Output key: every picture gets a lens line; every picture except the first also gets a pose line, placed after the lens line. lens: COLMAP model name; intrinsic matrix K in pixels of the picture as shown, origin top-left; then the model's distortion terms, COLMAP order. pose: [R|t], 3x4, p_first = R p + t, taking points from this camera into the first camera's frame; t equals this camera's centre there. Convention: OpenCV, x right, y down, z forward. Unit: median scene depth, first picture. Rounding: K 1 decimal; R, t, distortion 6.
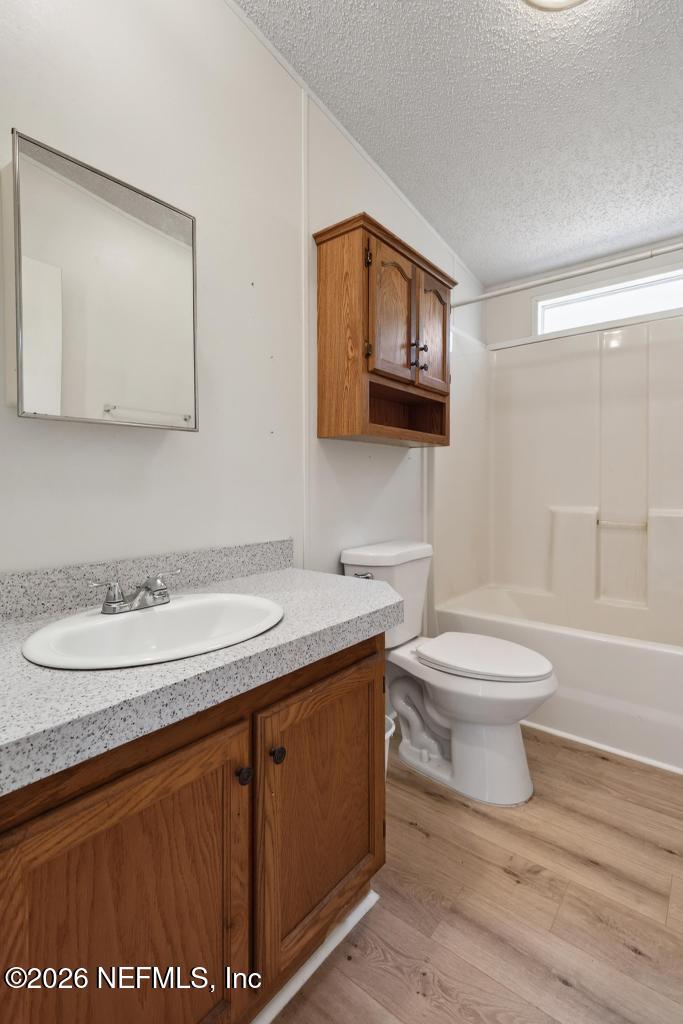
lens RADIAL K [[474.4, 0, 340.2], [0, 474.4, 493.3], [0, 0, 1]] dist [-0.003564, -0.000390]
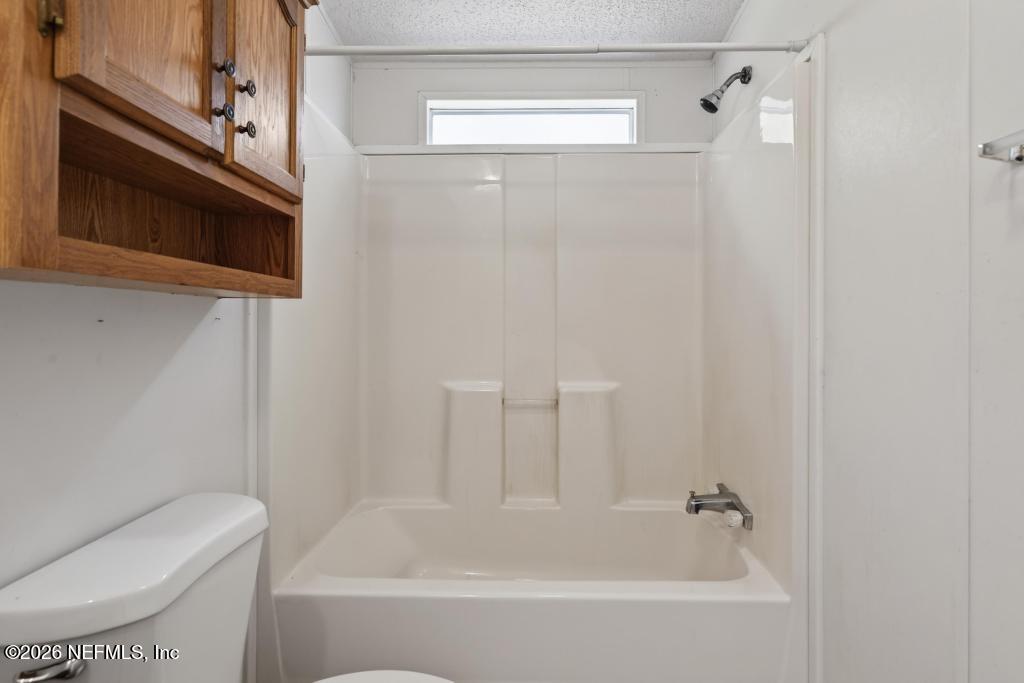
lens RADIAL K [[506.2, 0, 512.8], [0, 506.2, 322.5], [0, 0, 1]] dist [-0.002262, 0.000579]
pose [[0.800423, 0.005654, 0.599409, 0.080548], [0.008932, 0.999732, -0.021359, -0.059745], [-0.599369, 0.022450, 0.800158, 0.409254]]
